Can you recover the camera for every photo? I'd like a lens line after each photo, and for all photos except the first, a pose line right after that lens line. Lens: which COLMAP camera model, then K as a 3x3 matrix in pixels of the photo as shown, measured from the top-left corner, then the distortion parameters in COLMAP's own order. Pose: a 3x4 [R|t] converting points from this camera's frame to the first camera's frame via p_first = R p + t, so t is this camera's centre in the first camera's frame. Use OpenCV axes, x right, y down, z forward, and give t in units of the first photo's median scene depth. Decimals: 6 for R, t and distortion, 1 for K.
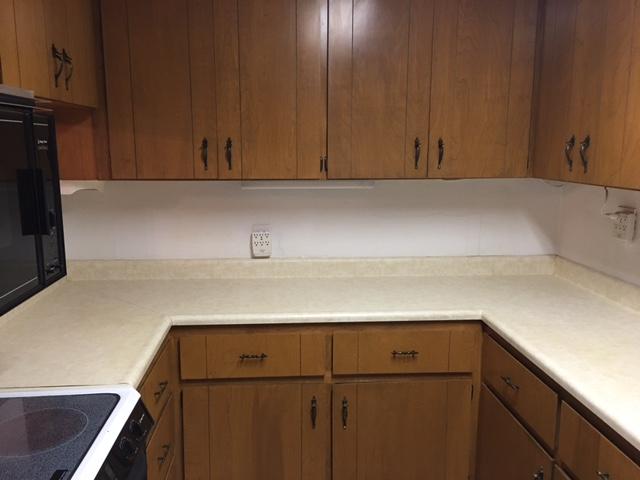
lens RADIAL K [[544.5, 0, 319.5], [0, 544.5, 239.1], [0, 0, 1]] dist [0.082137, -0.091898]
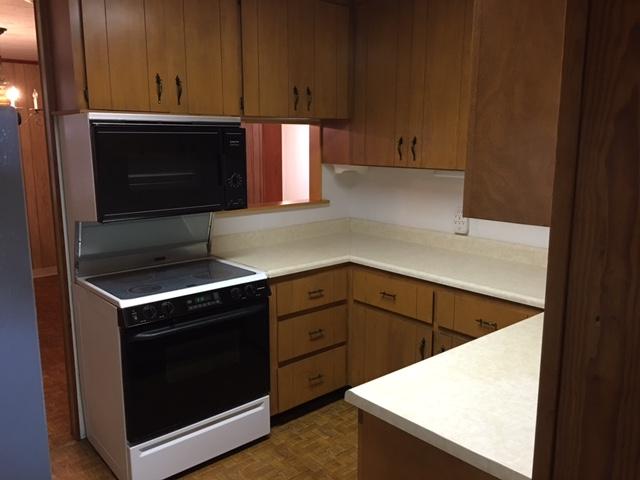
lens RADIAL K [[544.5, 0, 323.9], [0, 544.5, 239.4], [0, 0, 1]] dist [0.082137, -0.091898]
pose [[0.599675, 0.143498, -0.787273, 0.793299], [-0.134398, 0.987877, 0.077690, -0.010108], [0.788877, 0.059219, 0.611691, 0.011675]]
